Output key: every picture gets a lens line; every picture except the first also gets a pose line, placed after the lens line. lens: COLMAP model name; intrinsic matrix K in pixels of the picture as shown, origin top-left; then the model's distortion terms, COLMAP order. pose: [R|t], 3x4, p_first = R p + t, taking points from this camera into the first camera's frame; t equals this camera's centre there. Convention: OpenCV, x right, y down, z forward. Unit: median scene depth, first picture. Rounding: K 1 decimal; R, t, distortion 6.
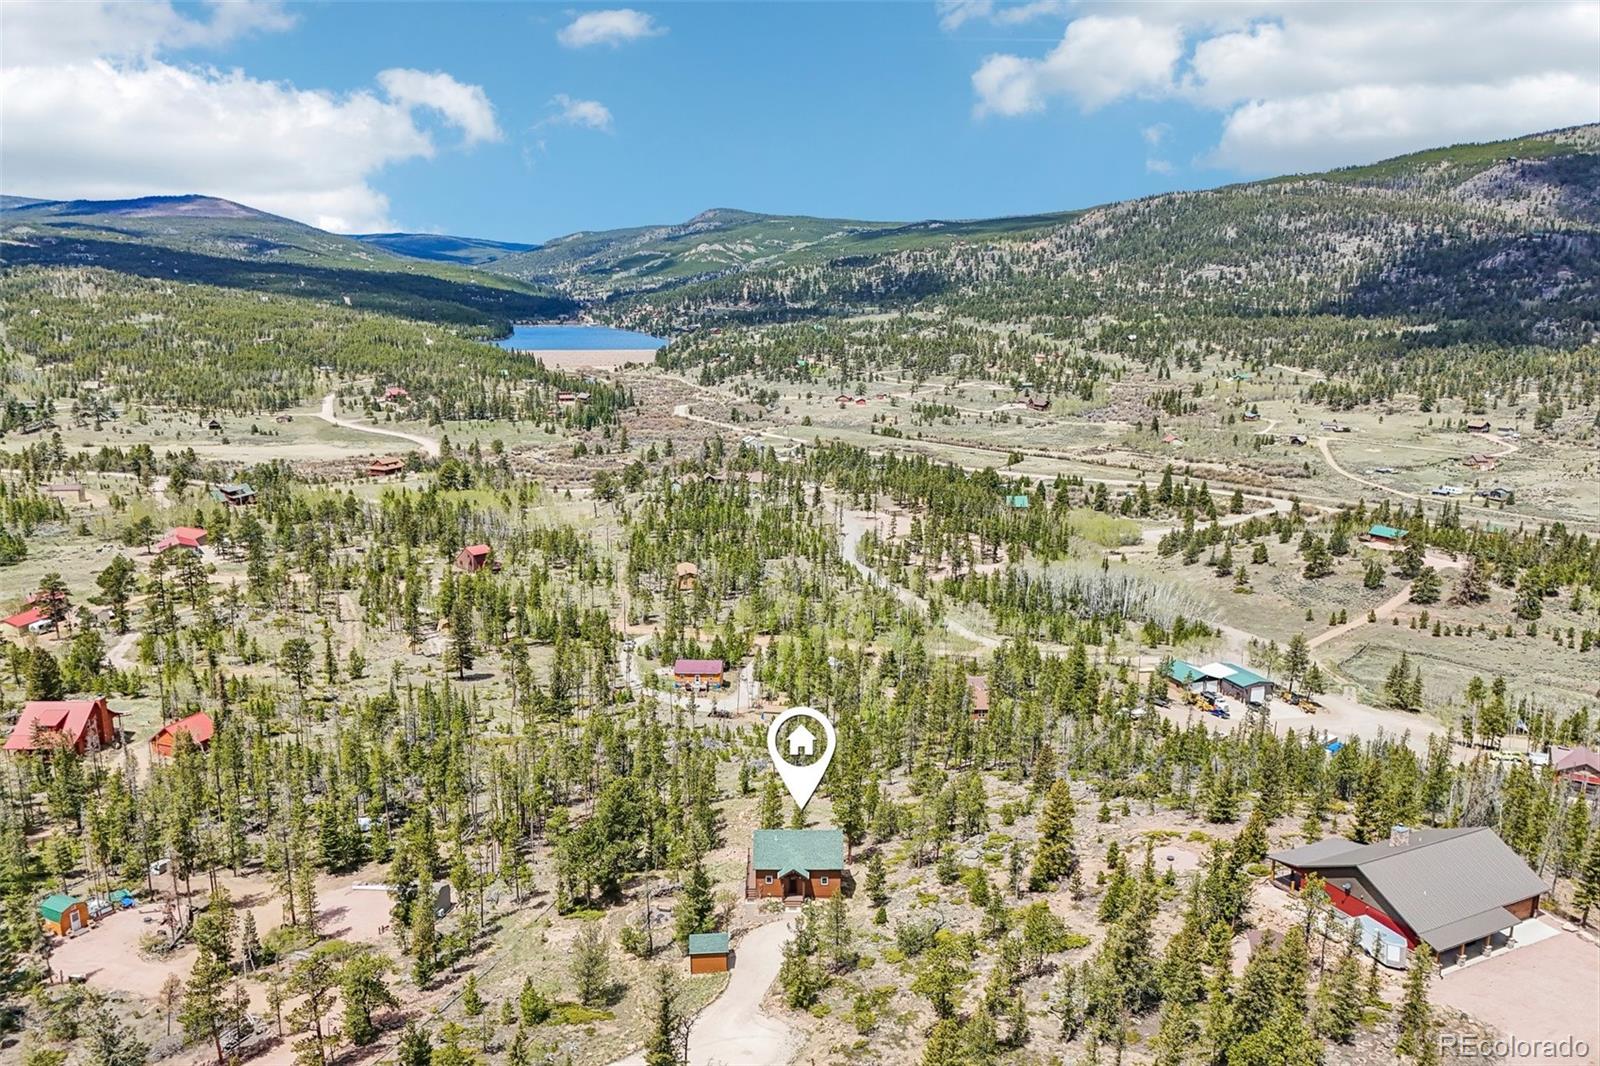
lens RADIAL K [[1177.5, 0, 802.6], [0, 1177.5, 532.9], [0, 0, 1]] dist [0.071008, -0.068807]
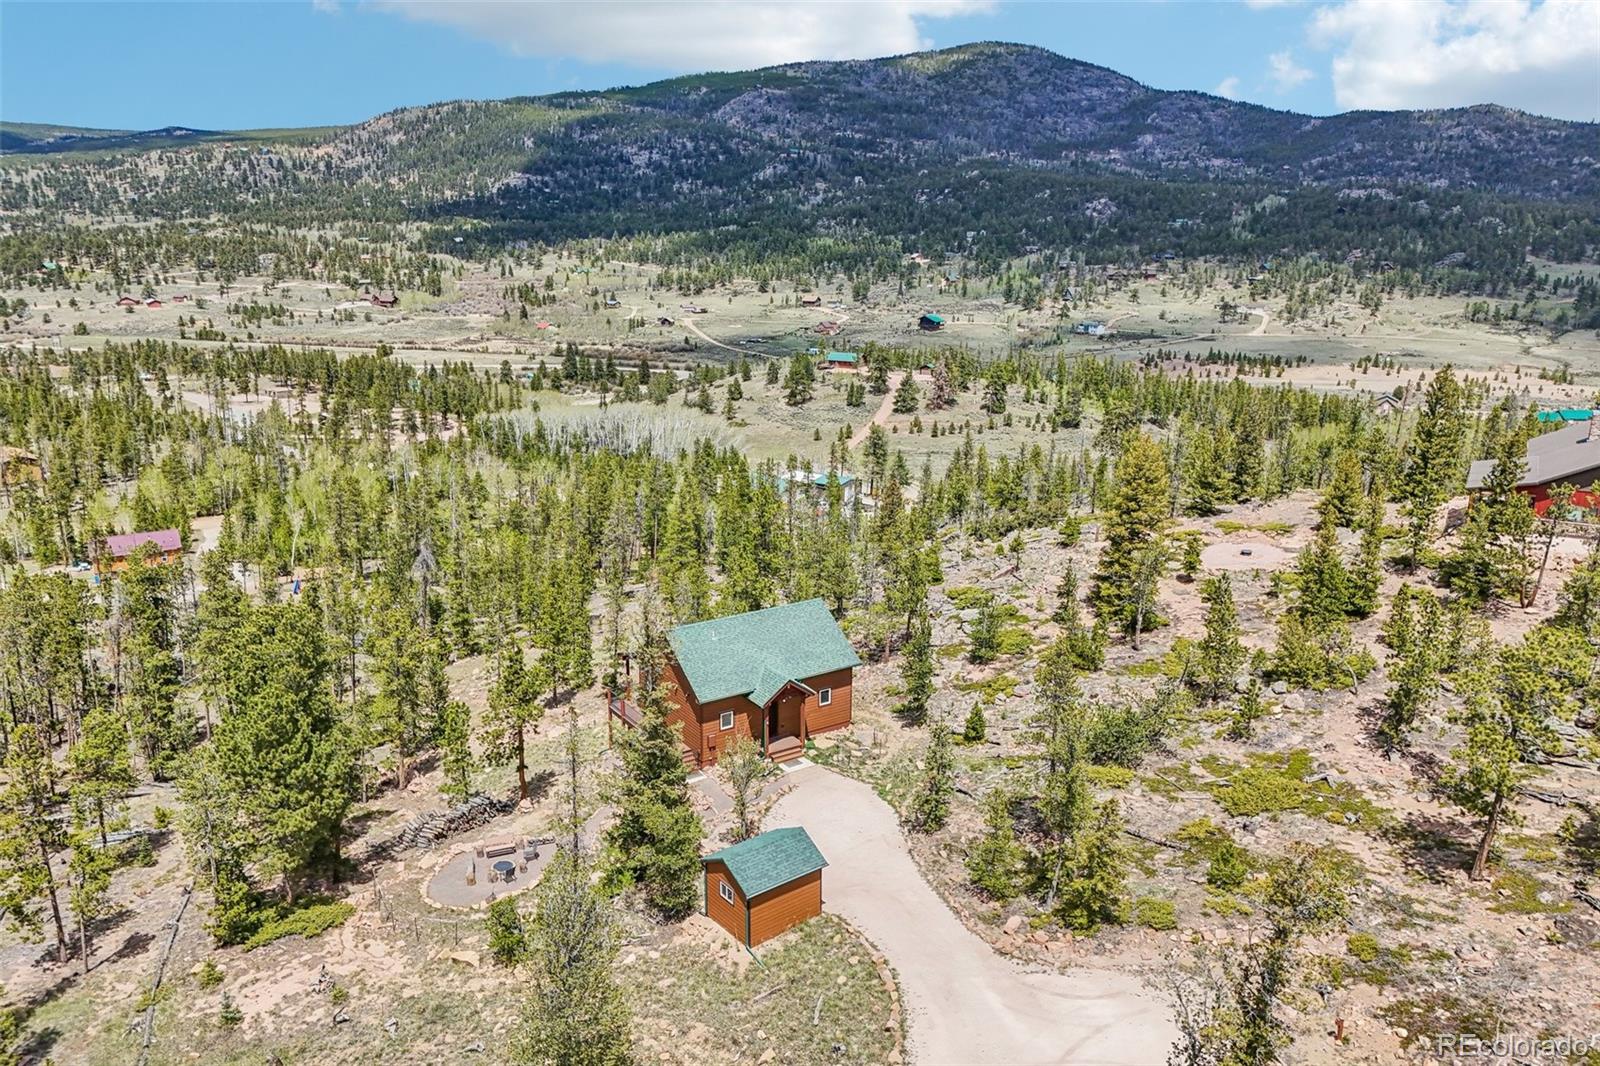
lens RADIAL K [[1177.5, 0, 802.6], [0, 1177.5, 532.9], [0, 0, 1]] dist [0.071008, -0.068807]
pose [[0.837794, -0.141719, 0.527273, -0.026810], [0.115212, 0.989868, 0.082992, 0.021084], [-0.533693, -0.008782, 0.845633, 0.067645]]
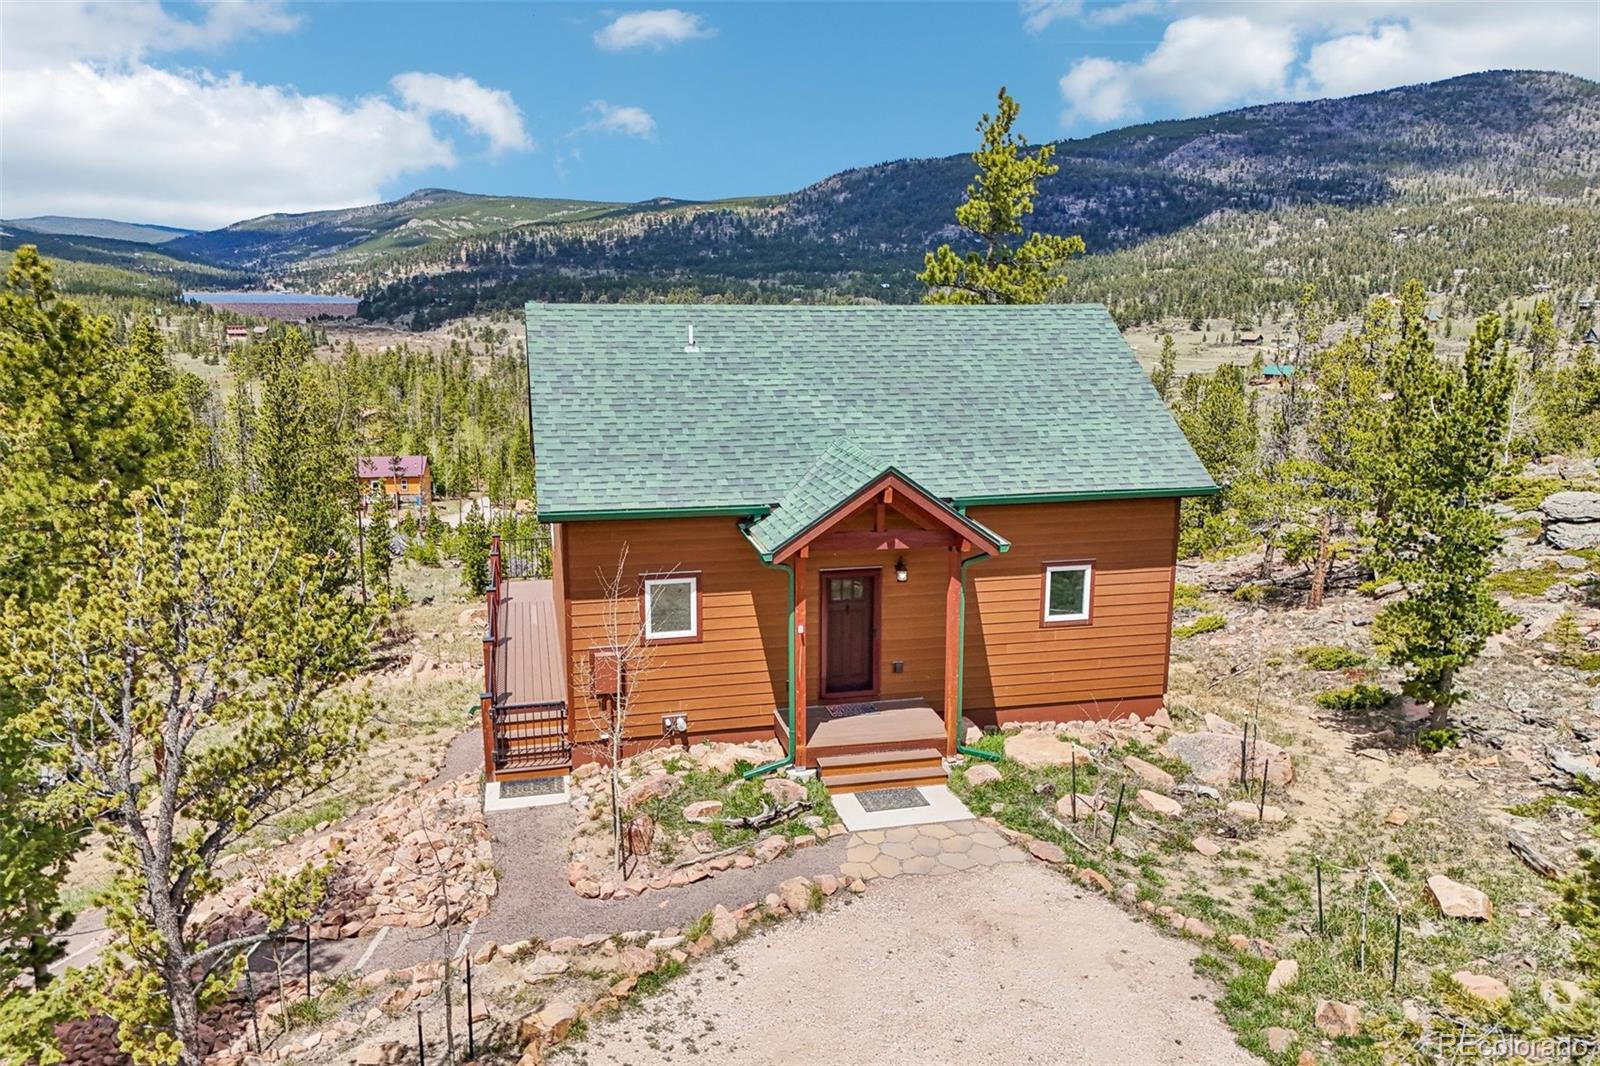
lens RADIAL K [[1177.5, 0, 802.6], [0, 1177.5, 532.9], [0, 0, 1]] dist [0.071008, -0.068807]
pose [[0.974997, -0.048193, 0.216930, -0.004717], [0.048453, 0.998817, 0.004126, 0.032366], [-0.216872, 0.006488, 0.976178, 0.099115]]
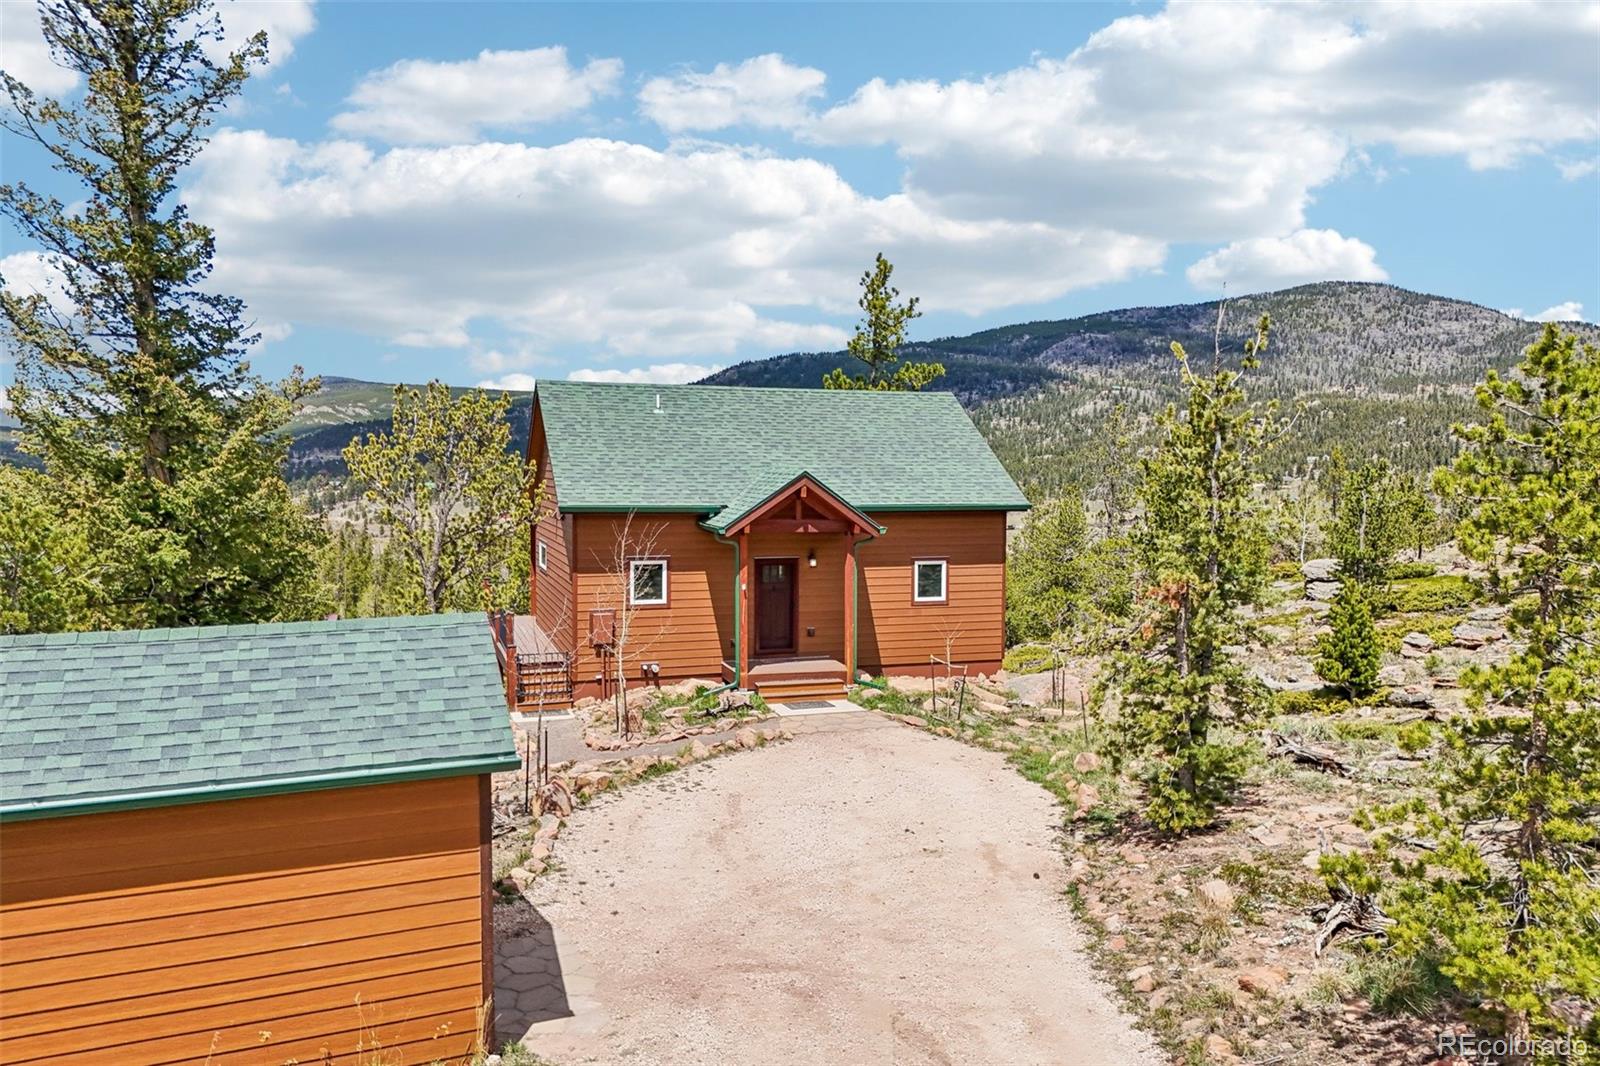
lens RADIAL K [[1177.5, 0, 802.6], [0, 1177.5, 532.9], [0, 0, 1]] dist [0.071008, -0.068807]
pose [[0.952216, -0.017629, 0.304916, -0.006838], [0.064475, 0.987438, -0.144256, 0.035539], [-0.298542, 0.157022, 0.941391, 0.093636]]
